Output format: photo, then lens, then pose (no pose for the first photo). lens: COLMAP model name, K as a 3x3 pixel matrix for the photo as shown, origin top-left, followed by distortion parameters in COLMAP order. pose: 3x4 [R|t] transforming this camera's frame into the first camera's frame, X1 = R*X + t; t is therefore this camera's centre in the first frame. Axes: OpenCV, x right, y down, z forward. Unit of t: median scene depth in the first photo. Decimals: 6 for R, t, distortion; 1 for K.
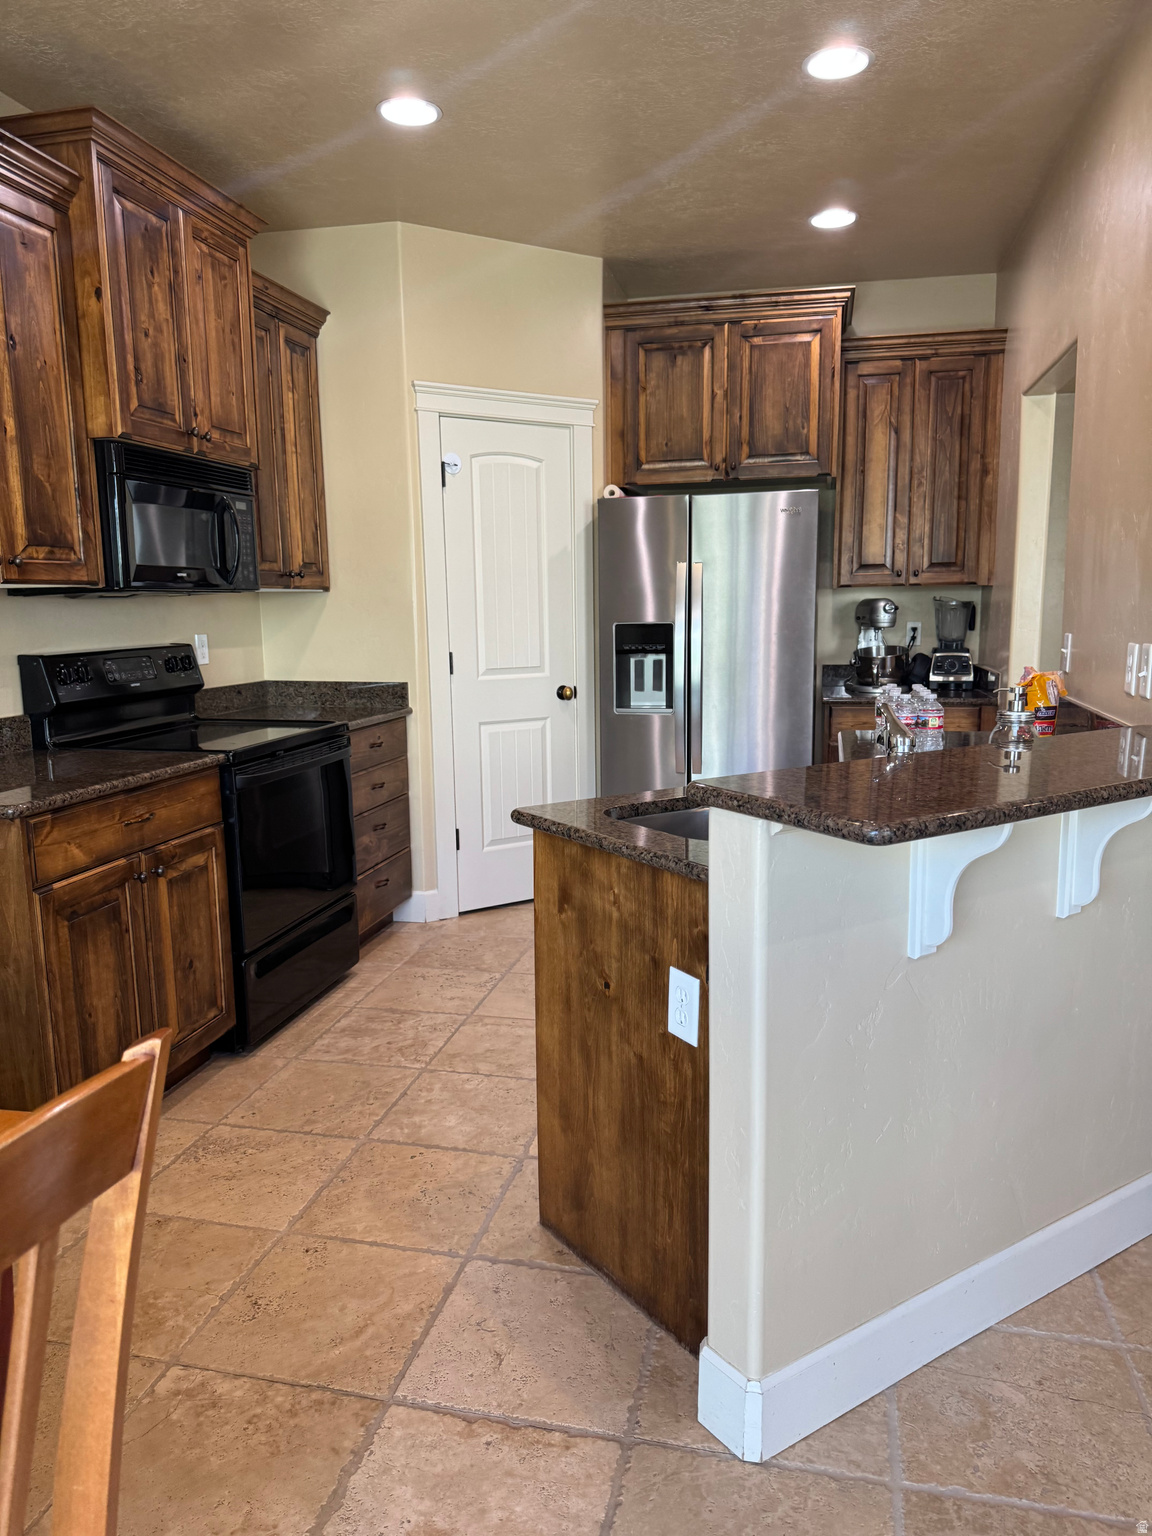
lens RADIAL K [[1087.5, 0, 581.1], [0, 1087.5, 774.5], [0, 0, 1]] dist [0.098975, -0.137922]
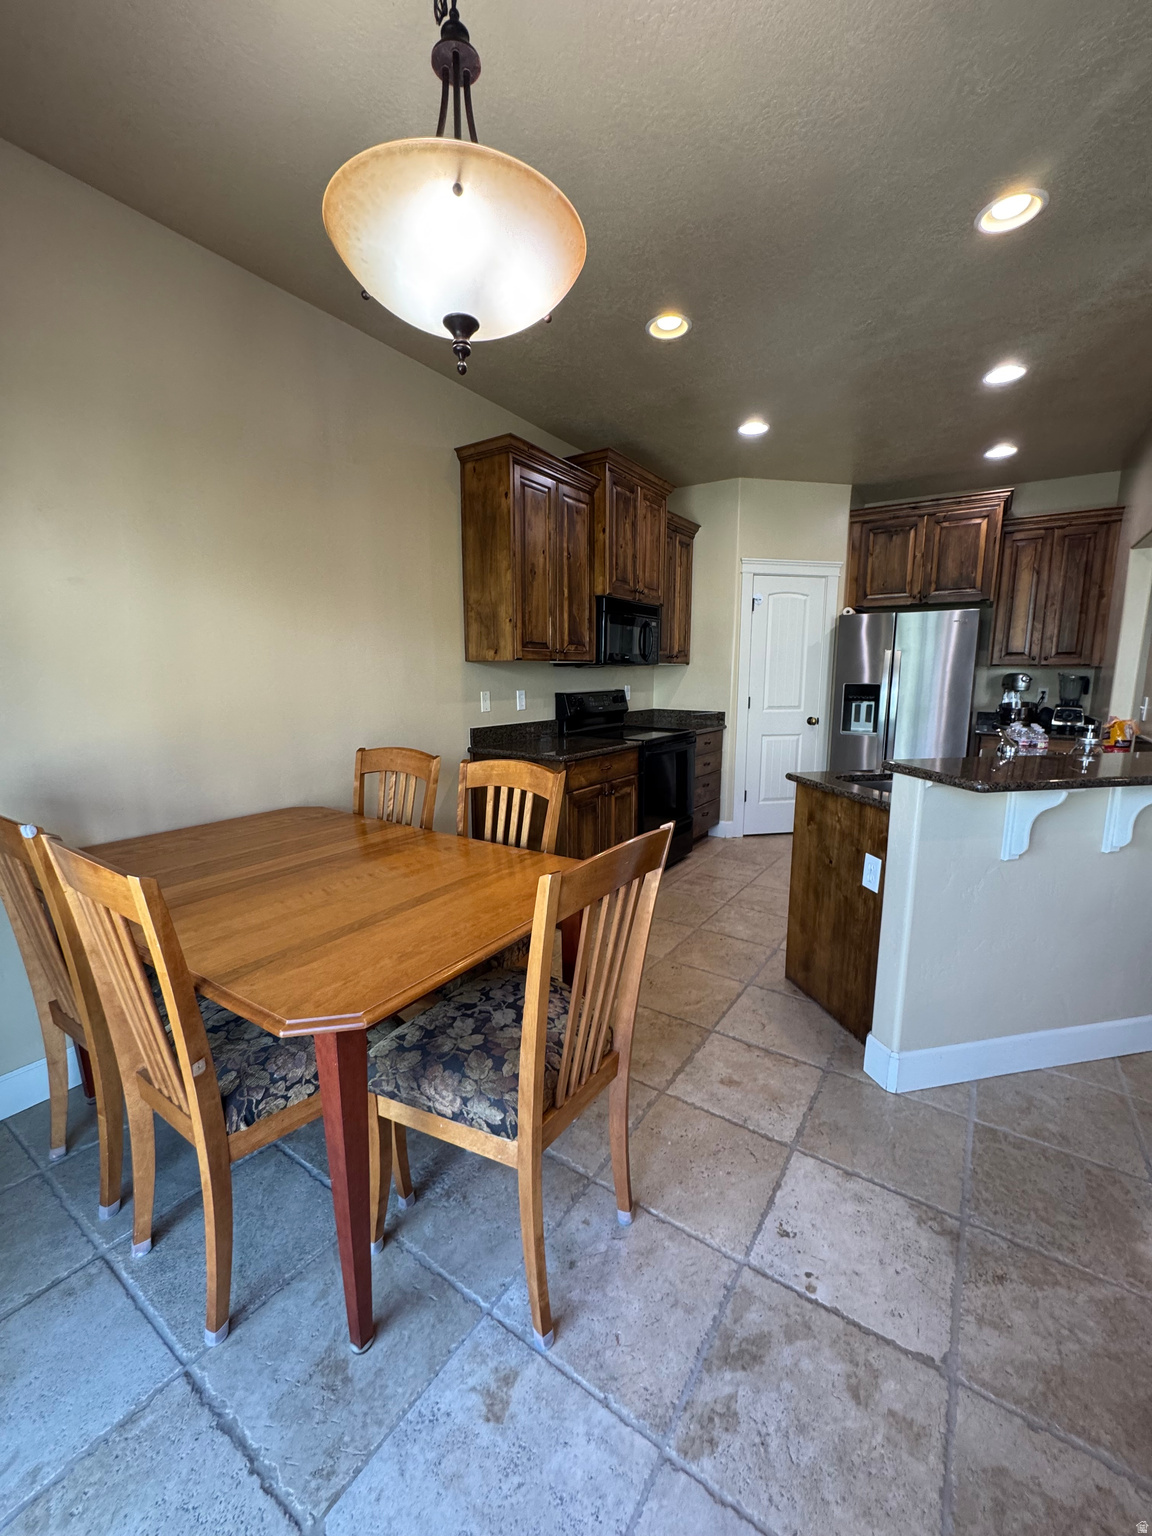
lens RADIAL K [[613.2, 0, 578.3], [0, 613.2, 765.9], [0, 0, 1]] dist [-0.003042, 0.000145]
pose [[0.931764, 0.070028, -0.356247, -0.012579], [-0.070360, 0.997449, 0.012044, 0.021743], [0.356182, 0.013843, 0.934314, -0.144637]]
